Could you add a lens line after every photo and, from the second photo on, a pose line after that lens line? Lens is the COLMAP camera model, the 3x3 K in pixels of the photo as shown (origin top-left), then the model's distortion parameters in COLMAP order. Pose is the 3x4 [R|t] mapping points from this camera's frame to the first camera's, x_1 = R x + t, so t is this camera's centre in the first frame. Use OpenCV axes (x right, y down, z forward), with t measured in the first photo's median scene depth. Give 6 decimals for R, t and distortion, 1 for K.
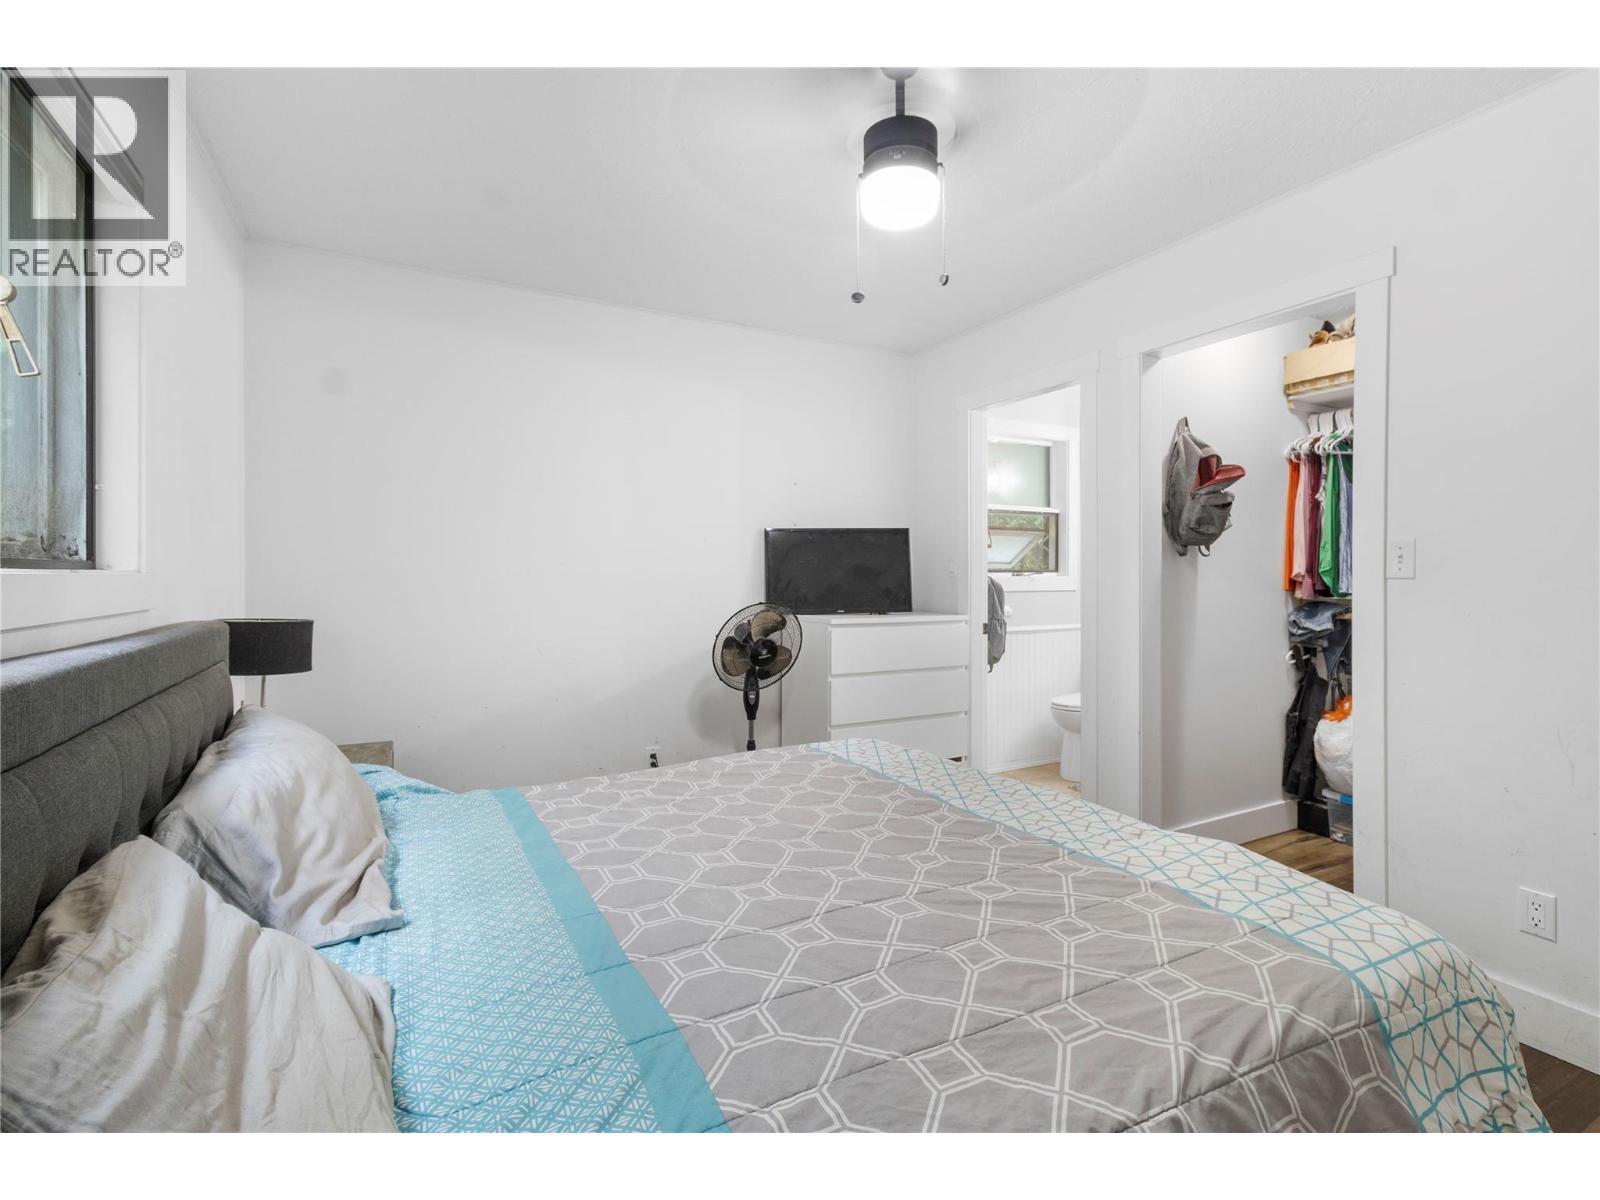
lens RADIAL K [[745.5, 0, 799.5], [0, 745.5, 588.2], [0, 0, 1]] dist [0.002106, 0.000921]
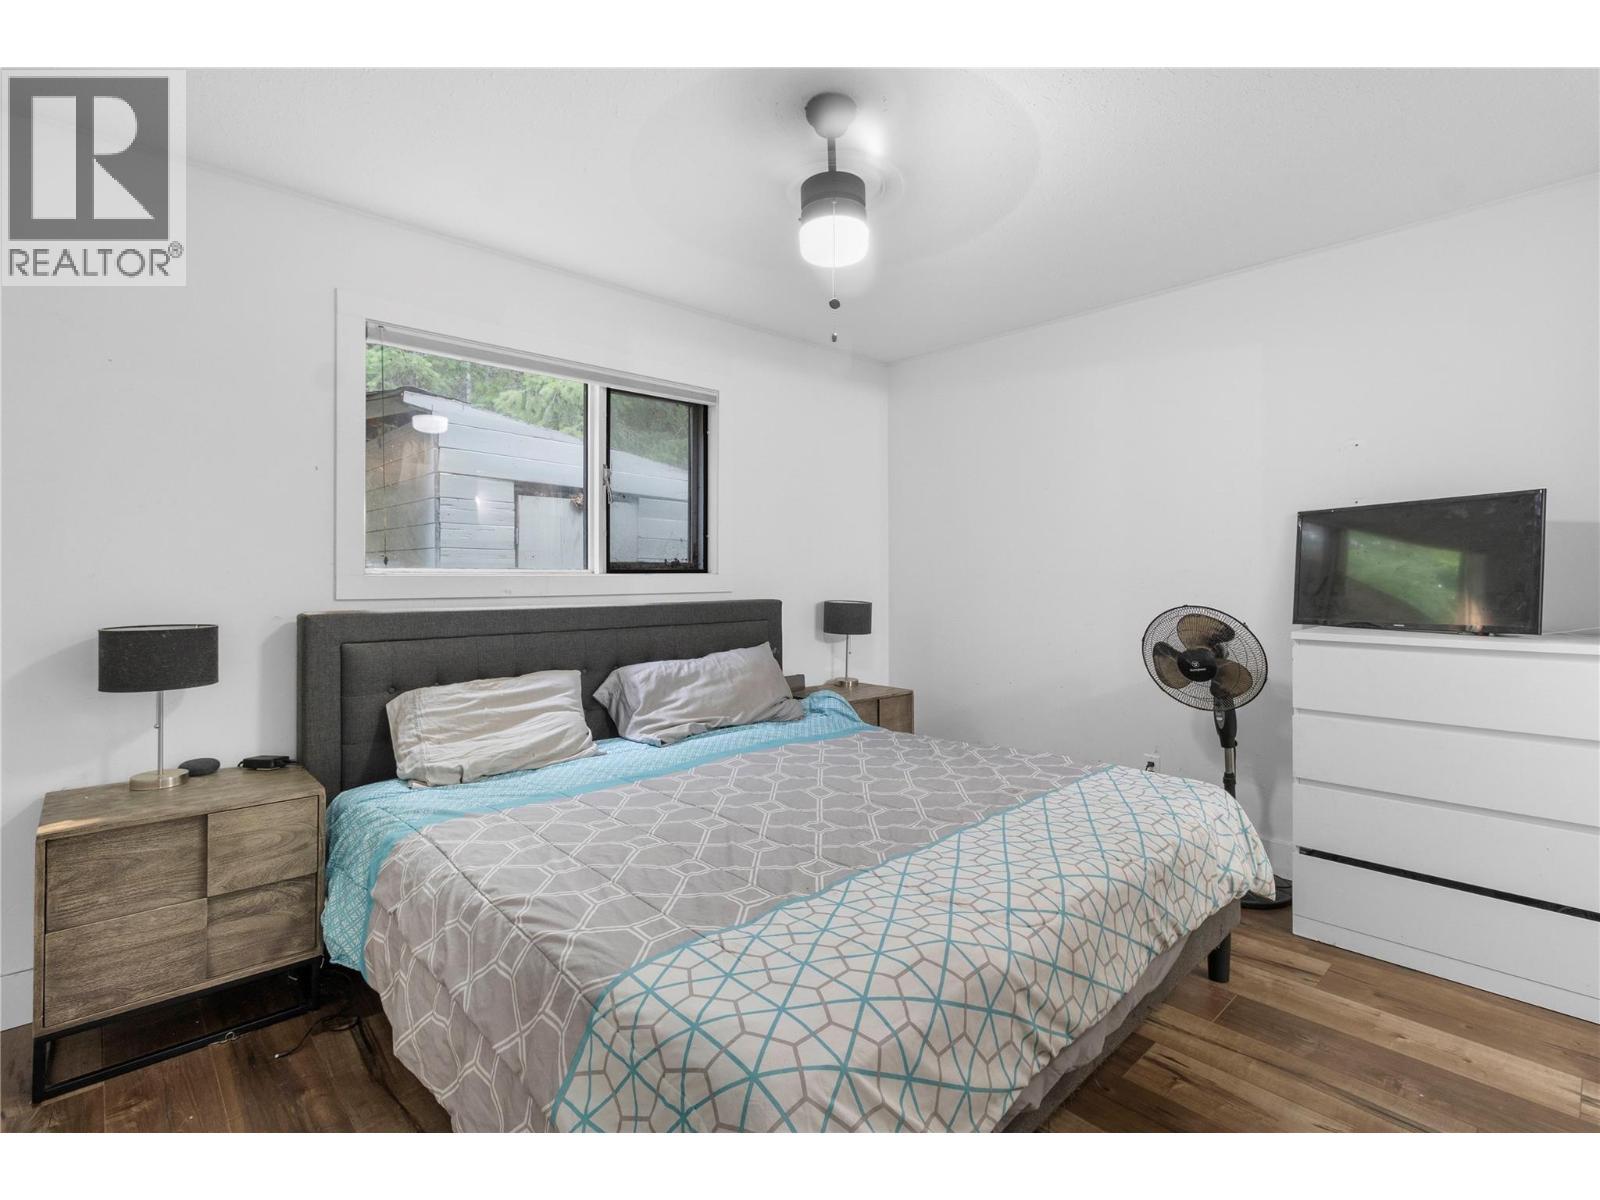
lens RADIAL K [[745.5, 0, 799.6], [0, 745.5, 588.2], [0, 0, 1]] dist [0.002106, 0.000921]
pose [[0.259205, 0.014374, -0.965715, 1.614169], [-0.012246, 0.999858, 0.011596, -0.009645], [0.965745, 0.008820, 0.259344, 0.884926]]
